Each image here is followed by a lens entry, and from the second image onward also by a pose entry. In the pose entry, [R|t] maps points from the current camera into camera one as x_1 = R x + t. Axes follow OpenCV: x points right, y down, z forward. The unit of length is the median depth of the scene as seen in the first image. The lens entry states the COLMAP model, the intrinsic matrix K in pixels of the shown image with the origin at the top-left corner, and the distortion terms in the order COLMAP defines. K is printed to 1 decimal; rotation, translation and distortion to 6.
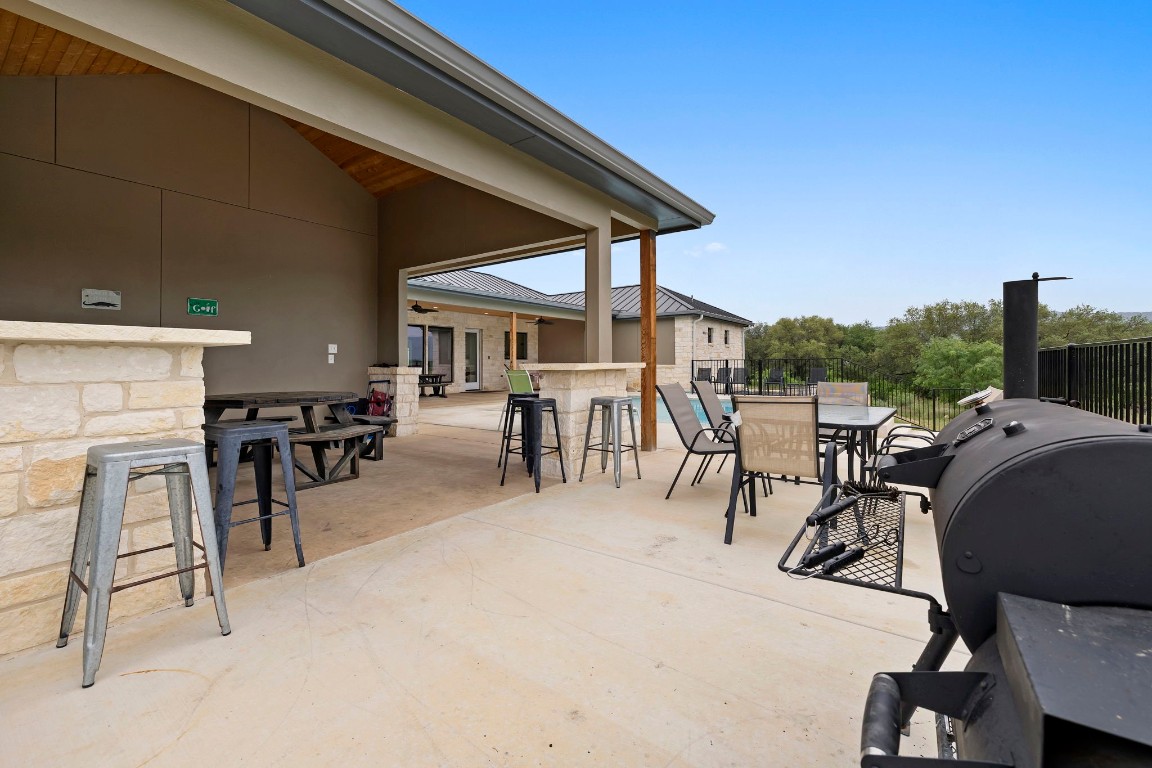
lens RADIAL K [[486.8, 0, 575.3], [0, 486.8, 365.7], [0, 0, 1]] dist [0.003797, -0.000234]
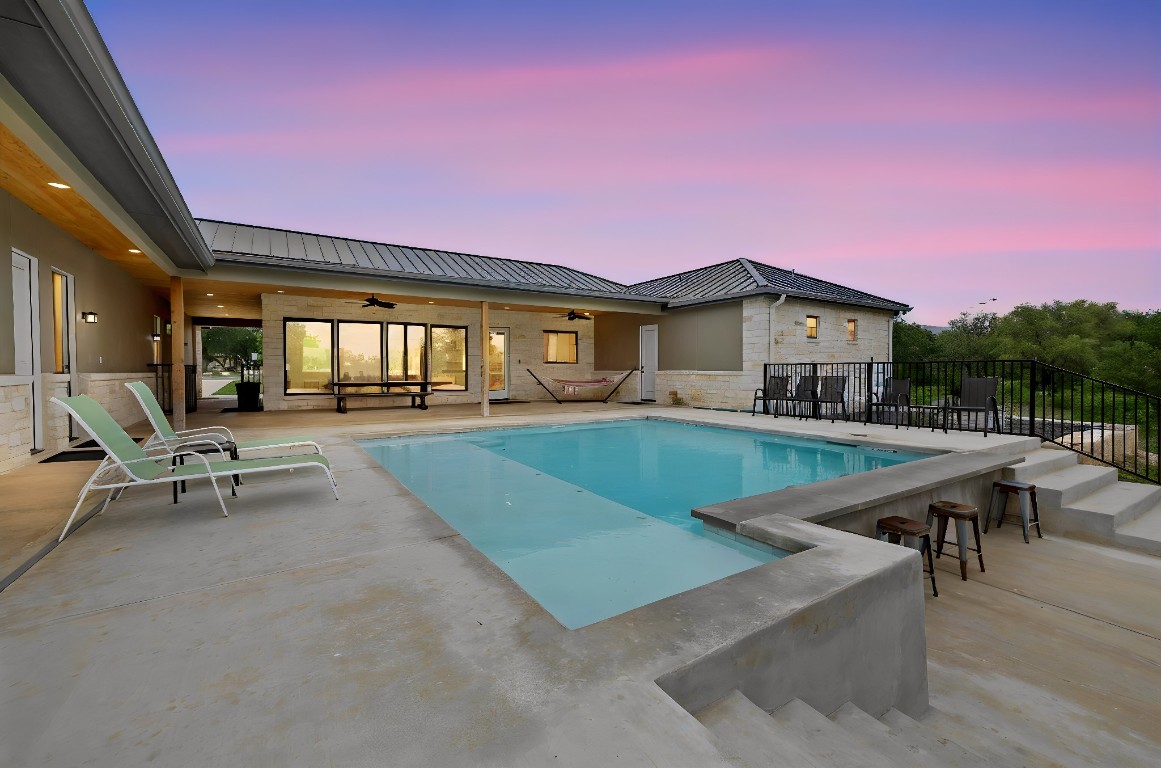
lens RADIAL K [[473.2, 0, 580.9], [0, 473.2, 379.9], [0, 0, 1]] dist [-0.000630, -0.000063]
pose [[0.927374, 0.010256, -0.373995, 0.221399], [-0.002809, 0.999787, 0.020452, -0.001966], [0.374125, -0.017916, 0.927205, 0.278173]]
